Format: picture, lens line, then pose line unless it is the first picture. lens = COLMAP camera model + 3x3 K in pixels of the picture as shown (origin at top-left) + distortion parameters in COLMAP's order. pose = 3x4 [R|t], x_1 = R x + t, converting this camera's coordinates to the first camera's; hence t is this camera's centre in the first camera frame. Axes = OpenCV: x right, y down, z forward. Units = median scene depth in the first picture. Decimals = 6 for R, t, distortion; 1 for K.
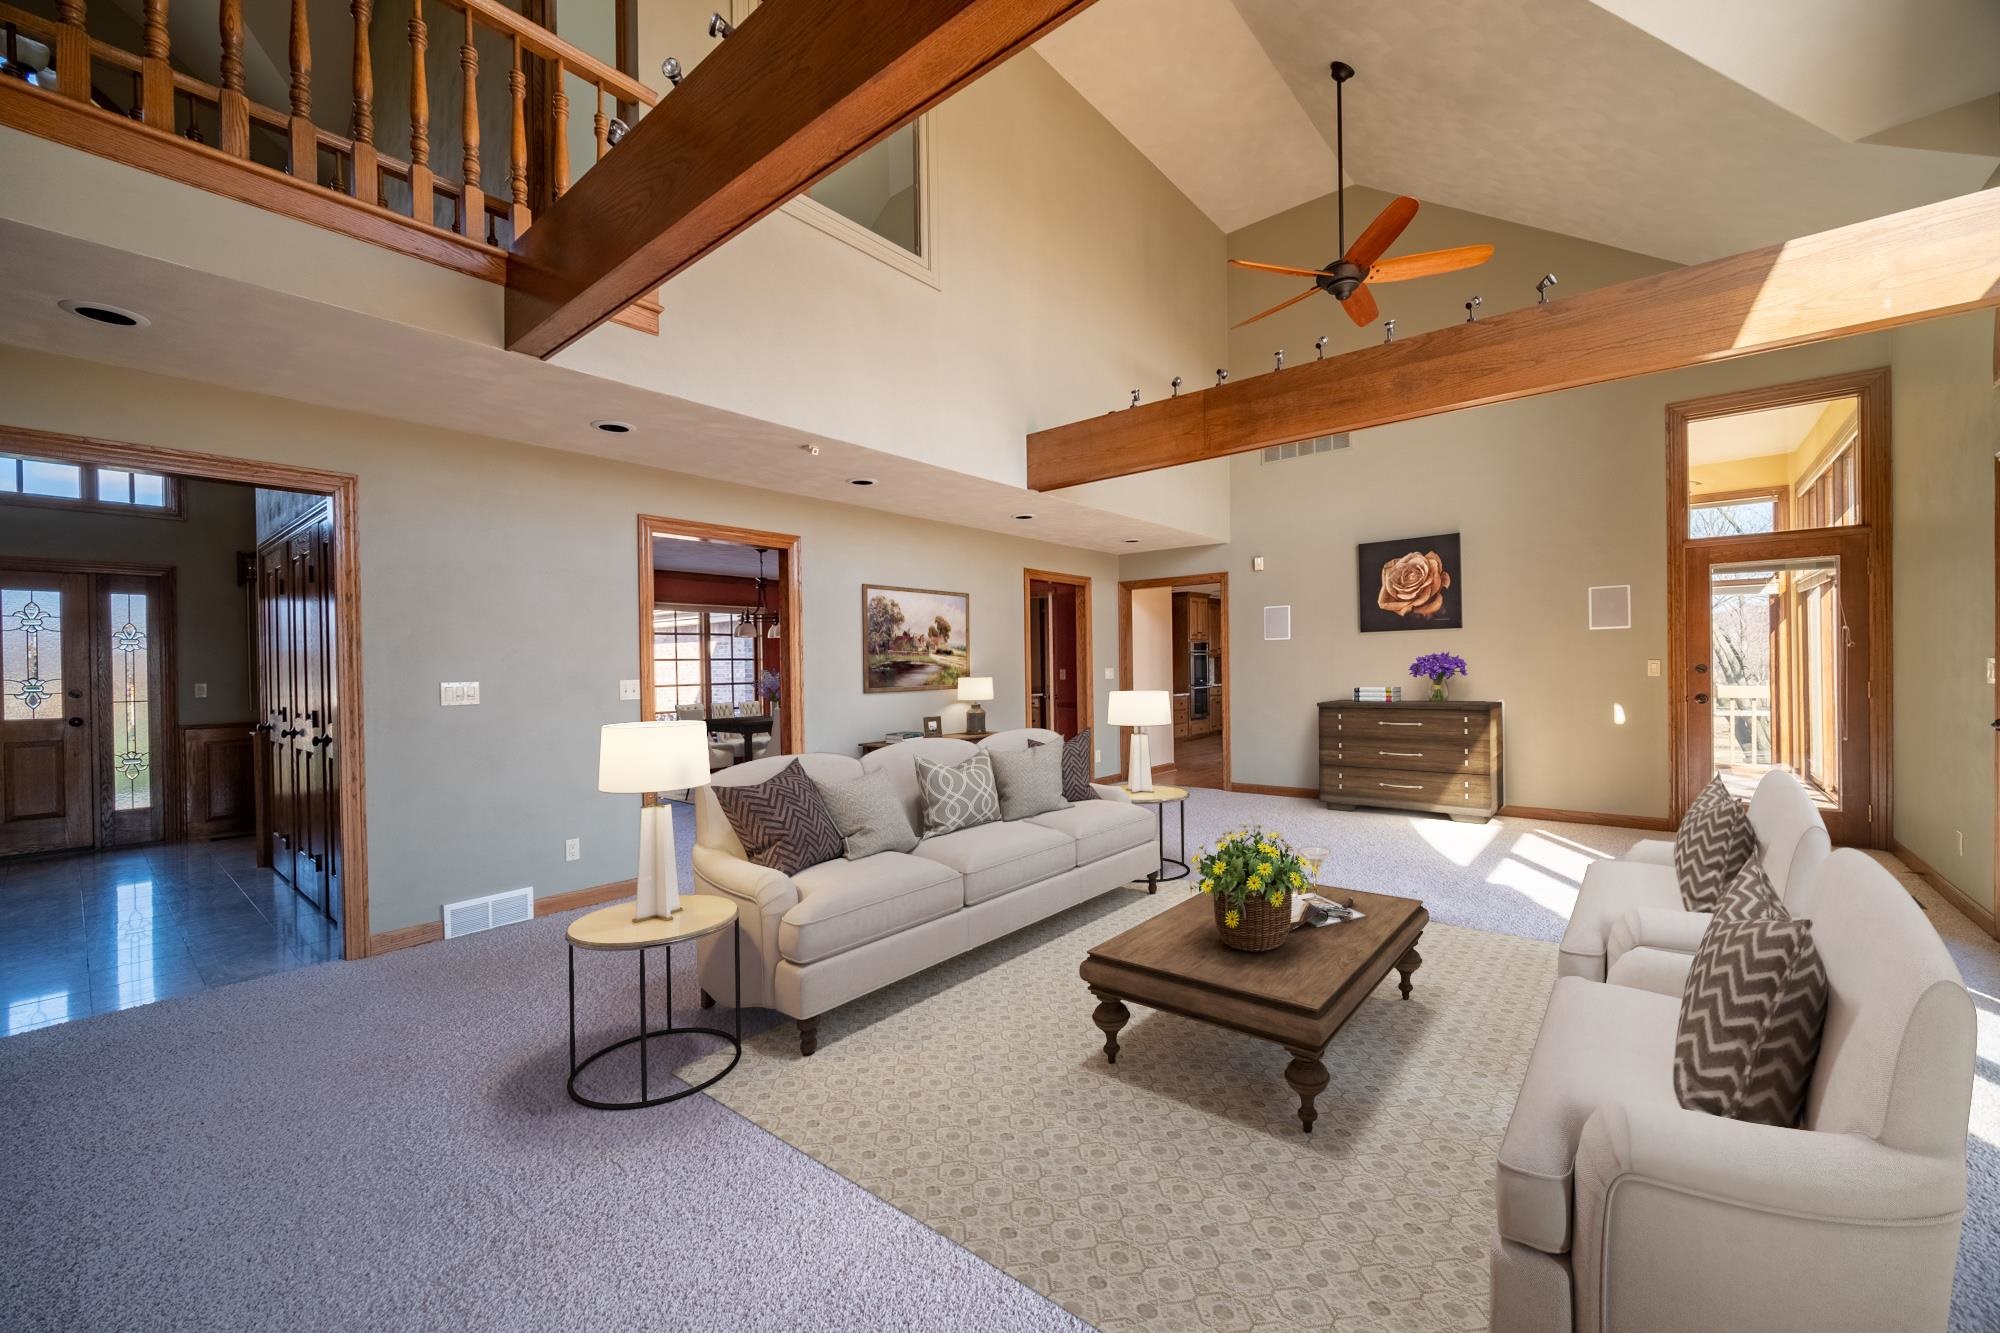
lens RADIAL K [[805.2, 0, 1000.1], [0, 805.2, 669.4], [0, 0, 1]] dist [-0.004754, -0.000424]
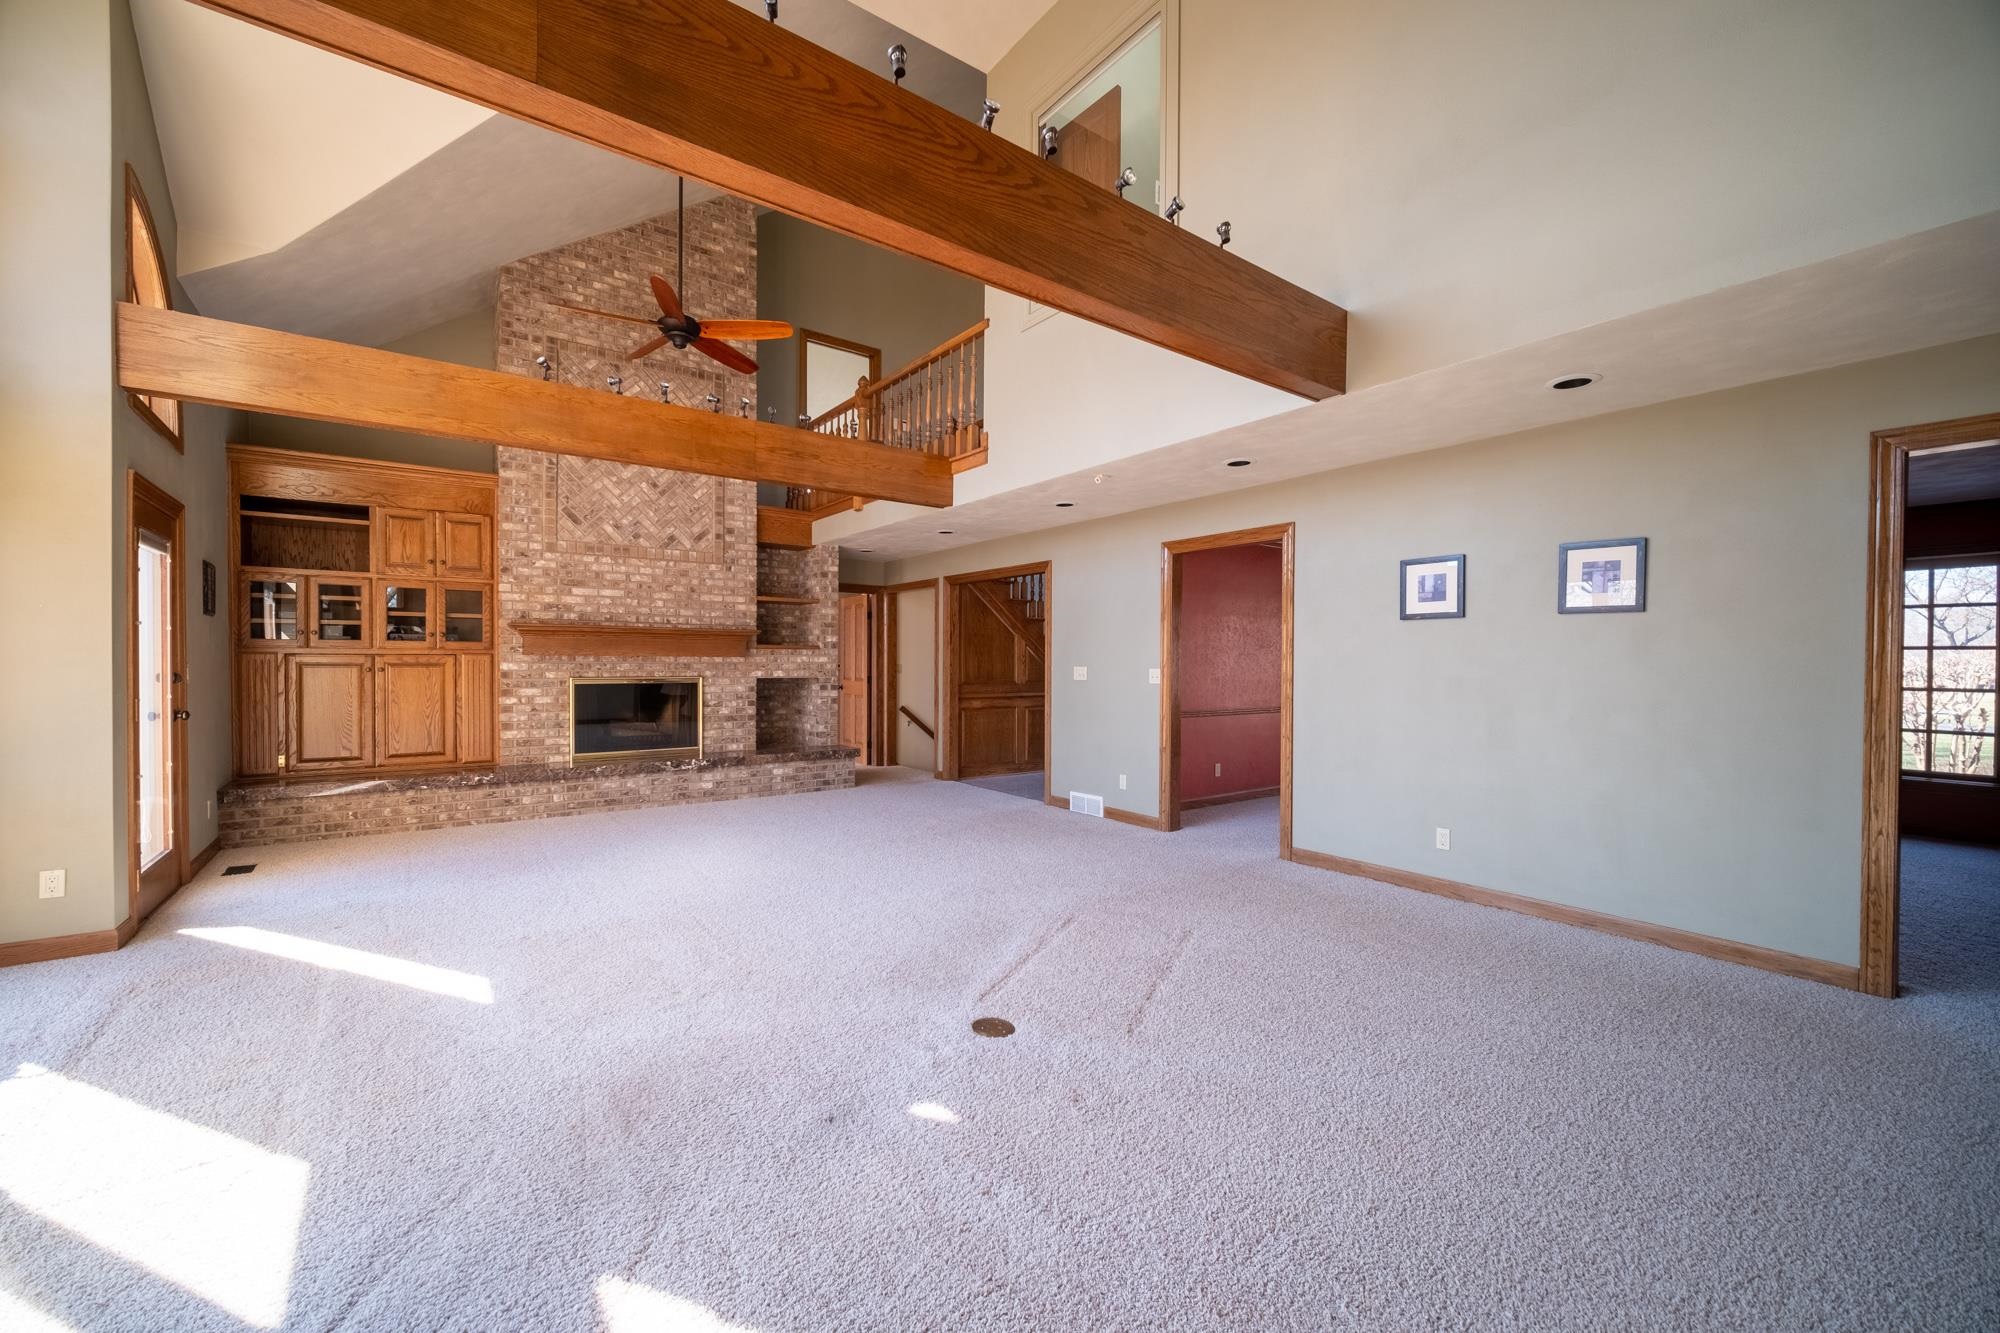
lens RADIAL K [[805.2, 0, 1002.8], [0, 805.2, 671.5], [0, 0, 1]] dist [-0.004754, -0.000424]
pose [[-0.253790, 0.021480, -0.967021, 0.837961], [-0.002733, 0.999733, 0.022924, -0.011927], [0.967256, 0.008461, -0.253663, 1.008440]]
